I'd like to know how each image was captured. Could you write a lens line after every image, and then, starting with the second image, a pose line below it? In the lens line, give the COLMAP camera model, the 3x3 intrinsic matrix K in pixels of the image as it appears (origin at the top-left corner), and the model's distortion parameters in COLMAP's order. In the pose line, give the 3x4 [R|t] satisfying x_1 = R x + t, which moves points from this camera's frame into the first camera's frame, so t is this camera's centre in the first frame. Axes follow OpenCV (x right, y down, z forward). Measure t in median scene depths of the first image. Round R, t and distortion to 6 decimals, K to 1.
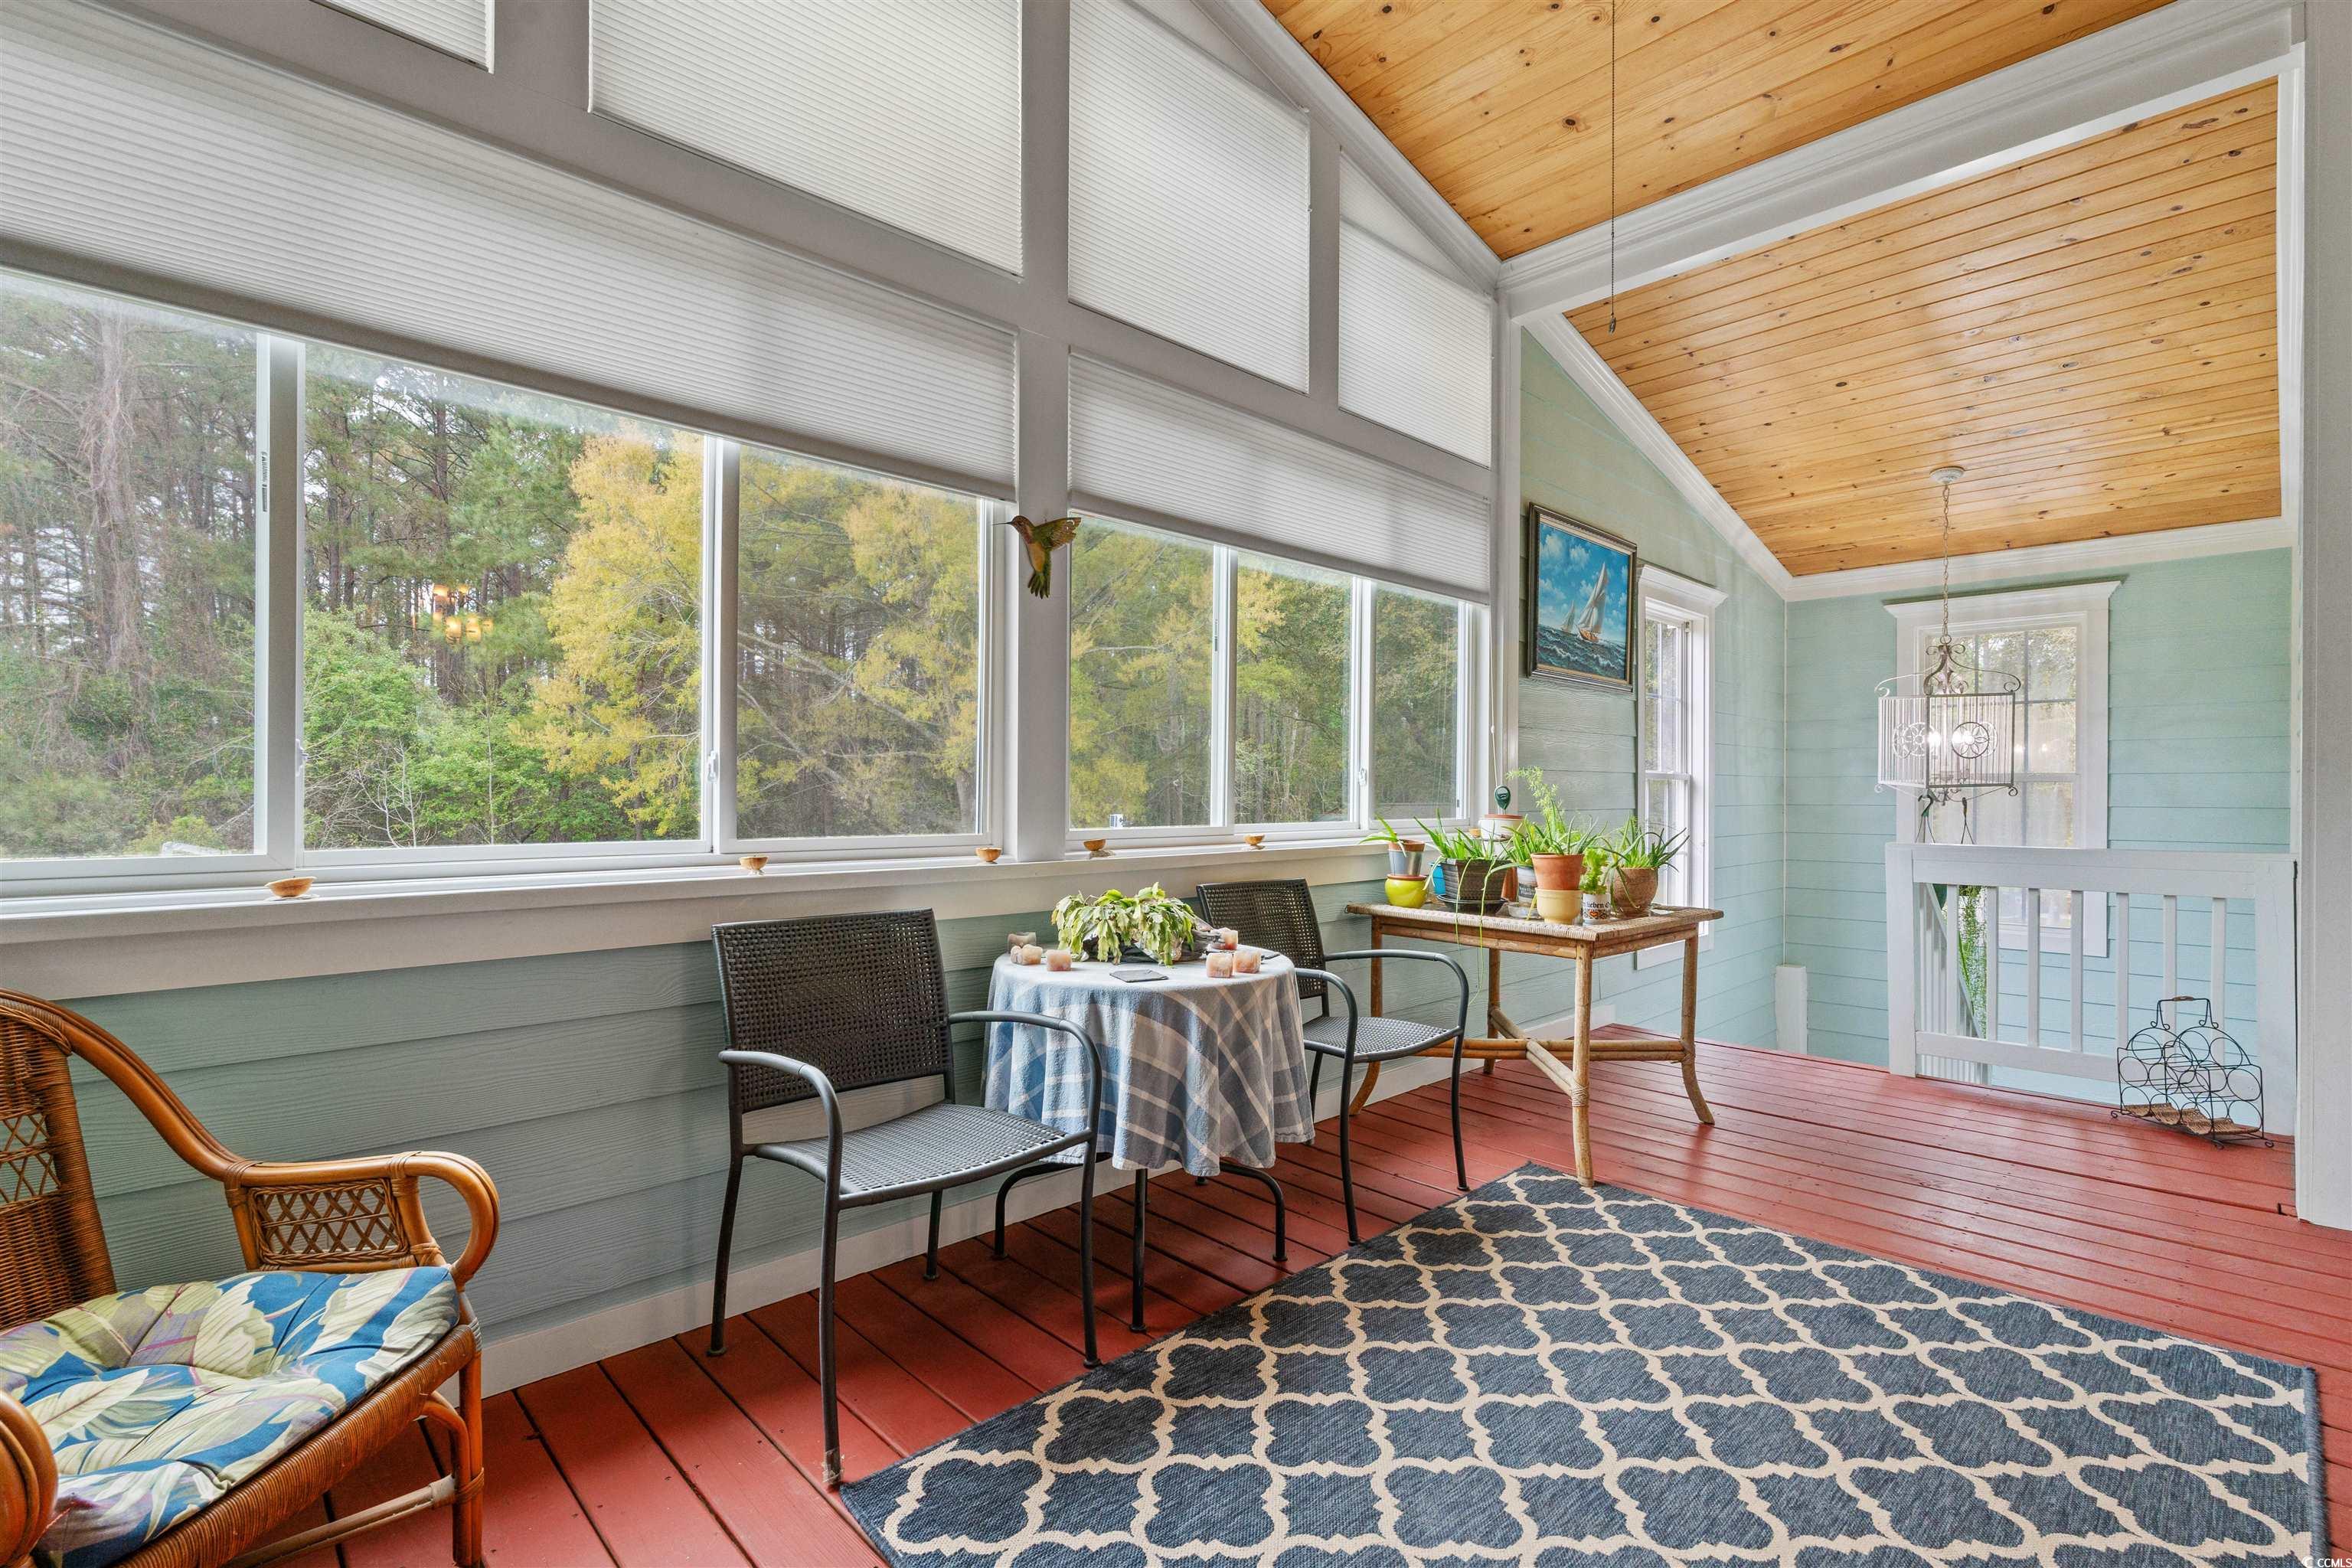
lens RADIAL K [[1090.3, 0, 1176.7], [0, 1090.3, 782.0], [0, 0, 1]] dist [0.001179, -0.000603]
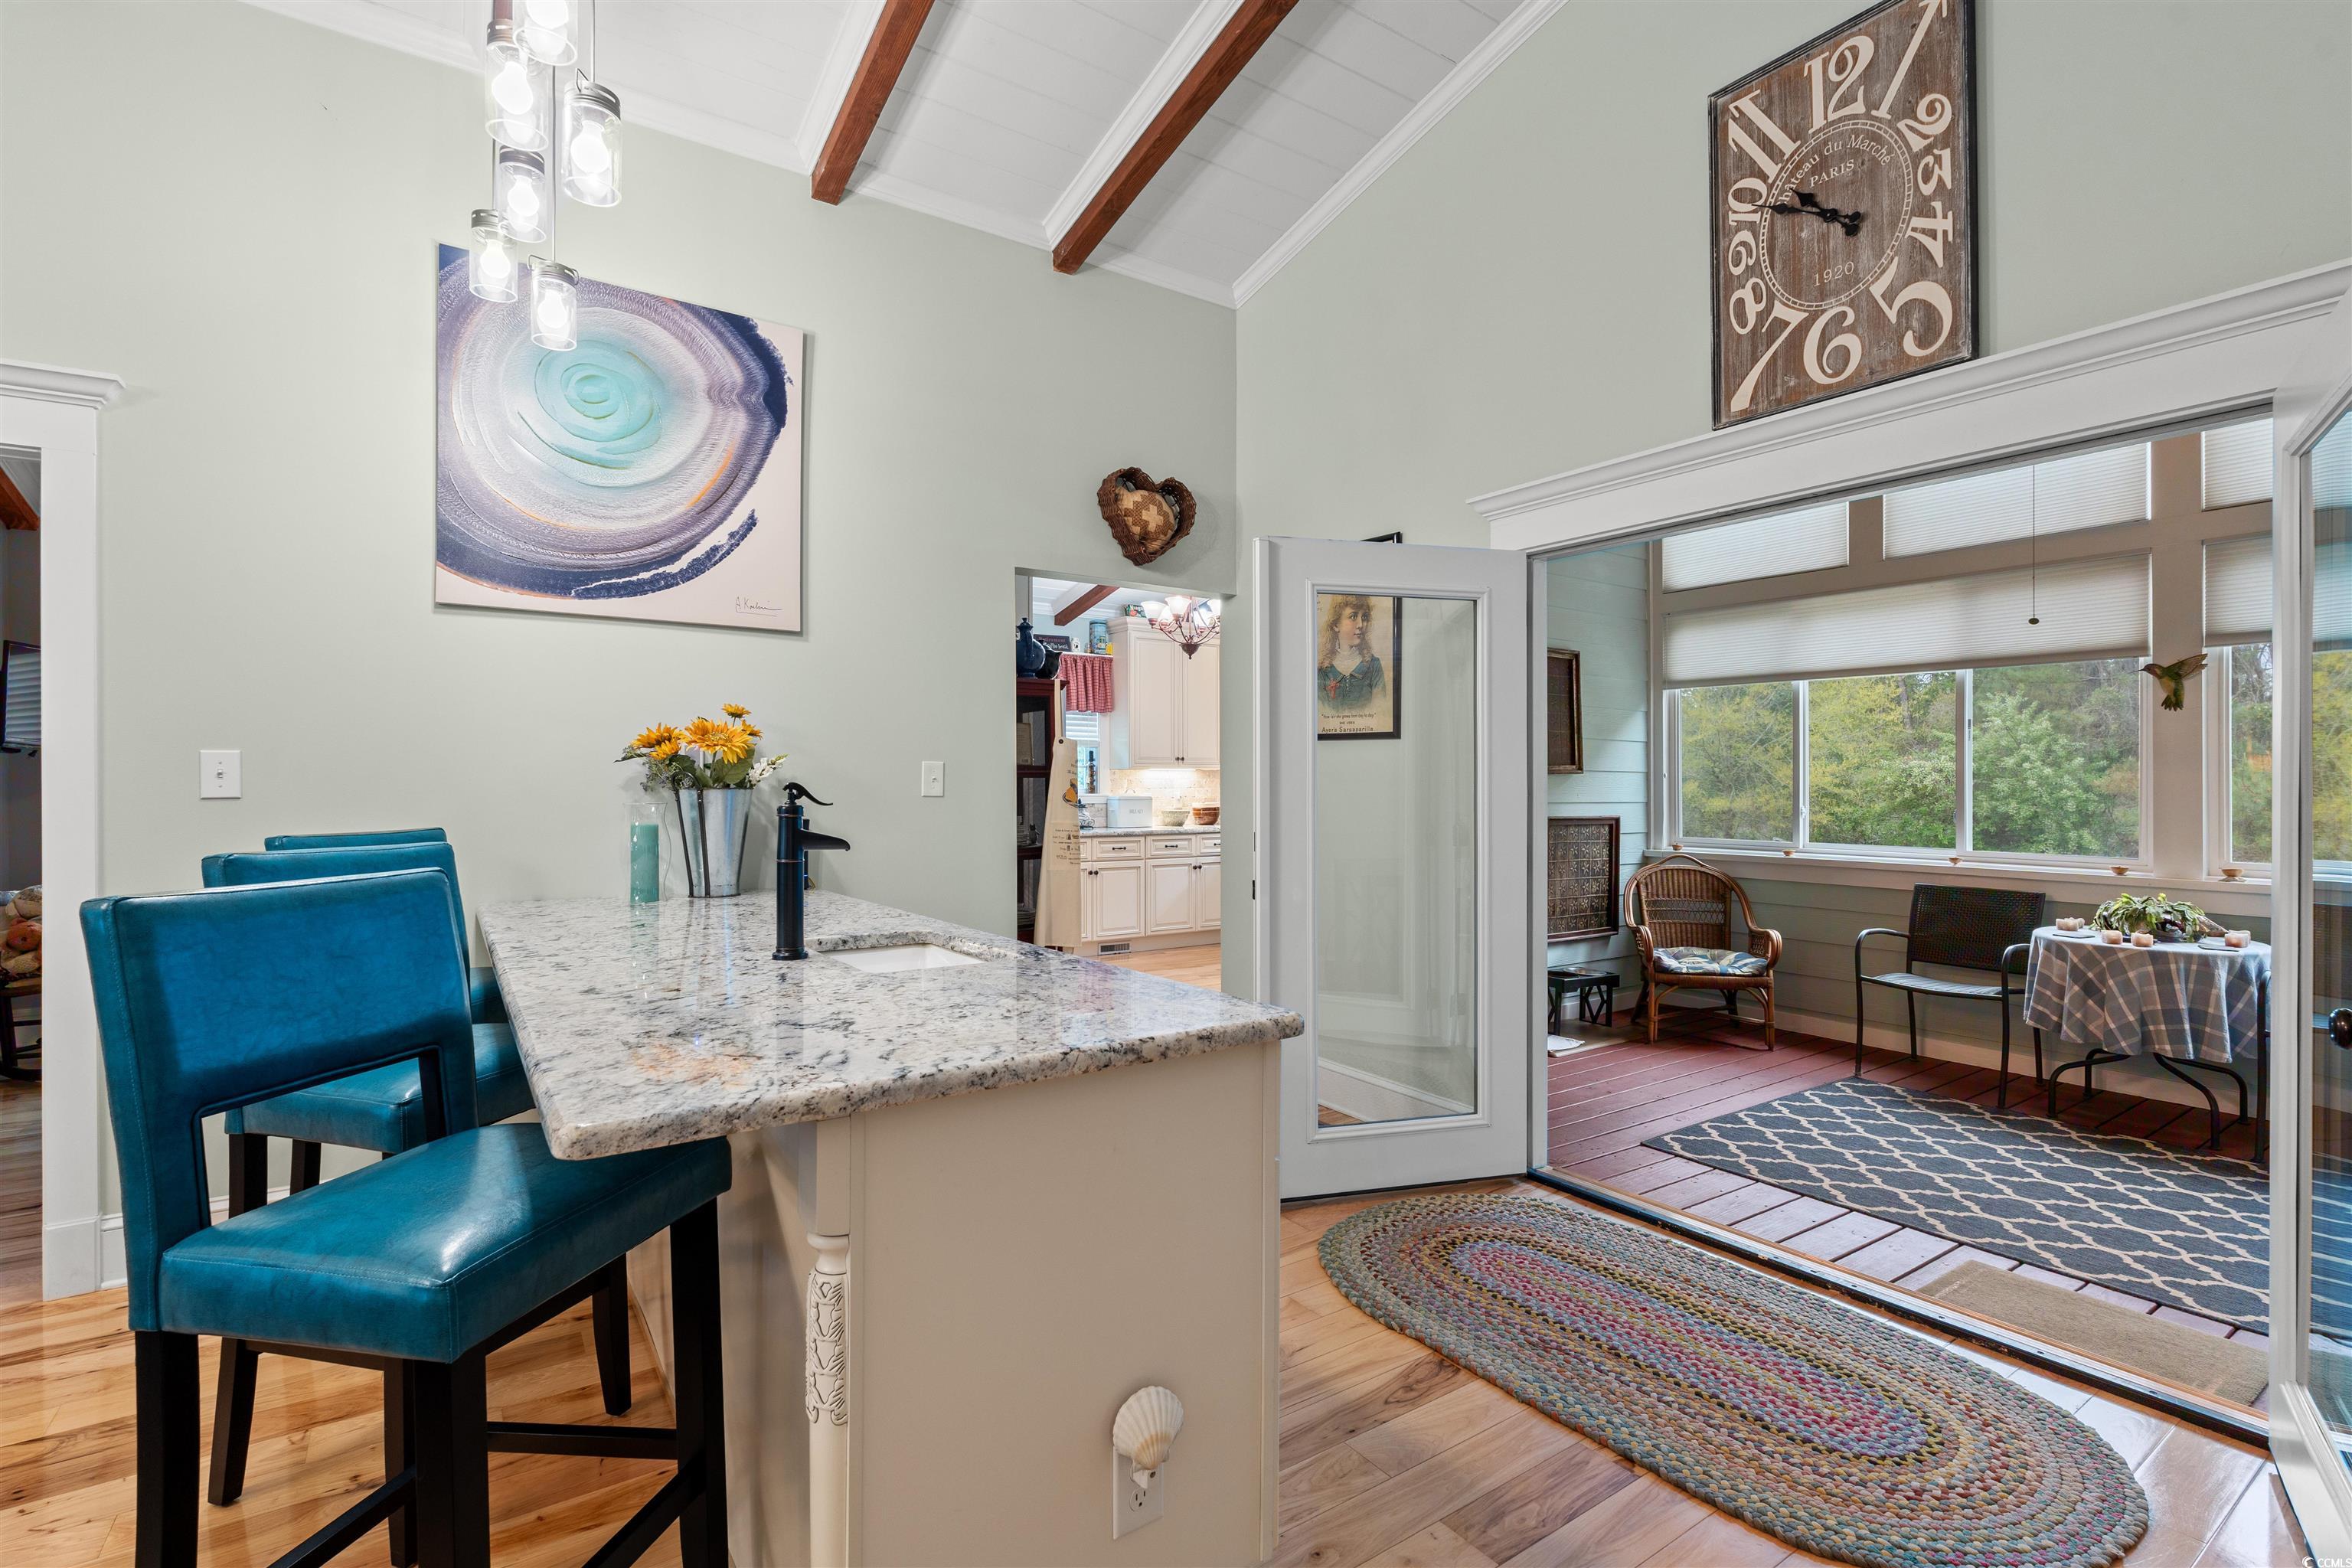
lens RADIAL K [[1080.0, 0, 1176.1], [0, 1080.0, 790.1], [0, 0, 1]] dist [-0.001304, -0.000297]
pose [[-0.165554, -0.000714, -0.986200, 2.222809], [-0.002243, 0.999997, -0.000347, -0.069933], [0.986198, 0.002155, -0.165555, -0.216859]]
